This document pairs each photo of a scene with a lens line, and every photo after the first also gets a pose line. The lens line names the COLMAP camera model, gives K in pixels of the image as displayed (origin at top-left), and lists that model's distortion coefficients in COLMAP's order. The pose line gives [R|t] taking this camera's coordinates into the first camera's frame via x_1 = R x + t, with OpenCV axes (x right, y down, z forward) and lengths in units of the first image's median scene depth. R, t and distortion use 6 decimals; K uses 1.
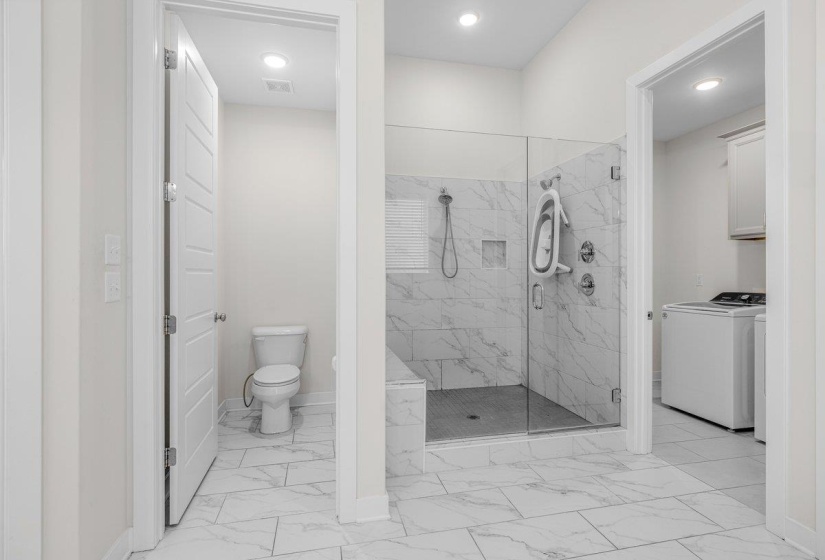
lens RADIAL K [[403.4, 0, 412.5], [0, 403.4, 276.5], [0, 0, 1]] dist [-0.004811, -0.000540]
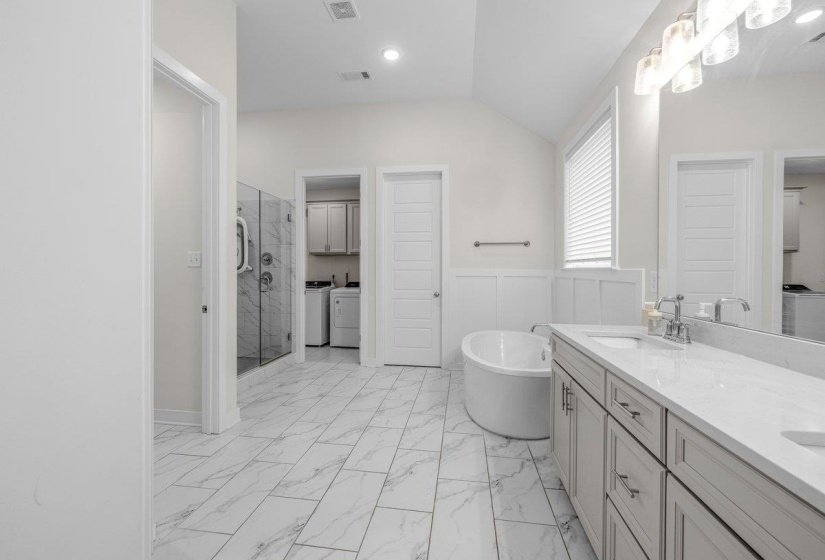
lens RADIAL K [[342.5, 0, 412.2], [0, 342.5, 276.6], [0, 0, 1]] dist [-0.000031, 0.000009]
pose [[0.365319, -0.008535, 0.930843, -0.763274], [-0.001605, 0.999951, 0.009799, -0.001064], [-0.930881, -0.005073, 0.365287, -0.111654]]
